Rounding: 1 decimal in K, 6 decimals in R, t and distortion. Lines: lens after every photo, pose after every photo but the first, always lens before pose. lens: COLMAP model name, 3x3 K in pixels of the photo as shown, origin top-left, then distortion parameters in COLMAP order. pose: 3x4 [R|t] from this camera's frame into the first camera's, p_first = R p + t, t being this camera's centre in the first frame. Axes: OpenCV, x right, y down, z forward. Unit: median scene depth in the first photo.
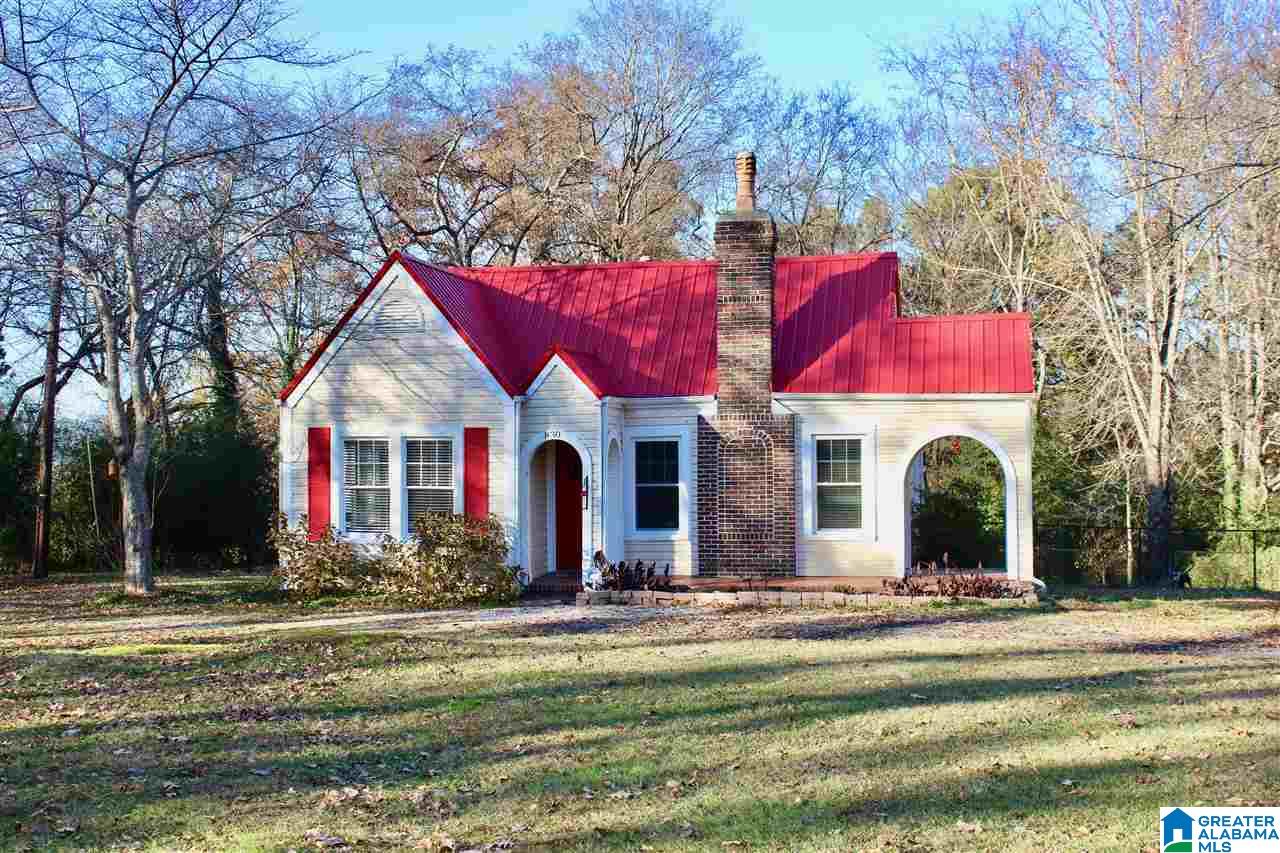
lens RADIAL K [[1472.8, 0, 642.9], [0, 1472.8, 427.7], [0, 0, 1]] dist [0.010008, 0.000000]
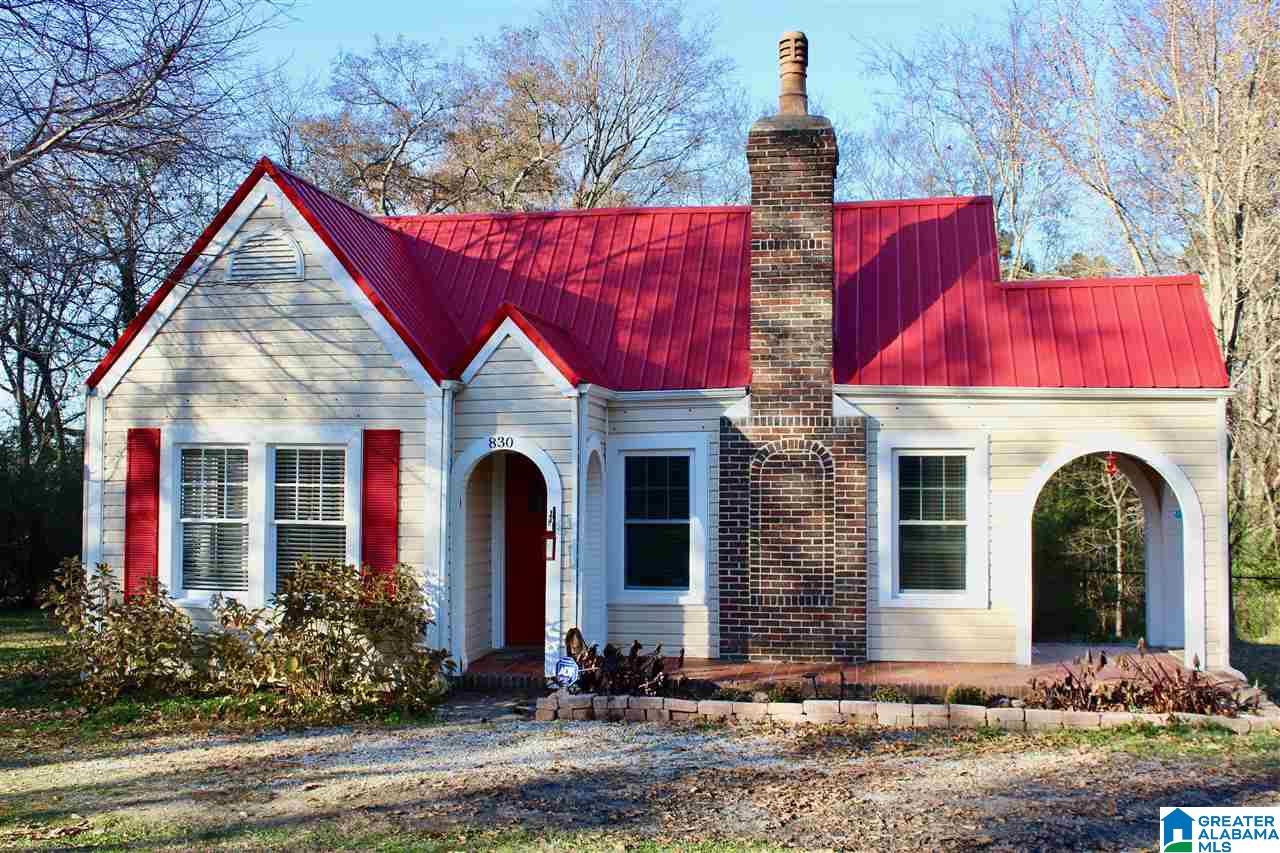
lens RADIAL K [[1375.8, 0, 638.9], [0, 1375.8, 430.4], [0, 0, 1]] dist [-0.087612, 0.000000]
pose [[0.999281, 0.012426, 0.035815, -0.022217], [-0.011600, 0.999664, -0.023186, 0.012439], [-0.036091, 0.022753, 0.999089, 0.385988]]
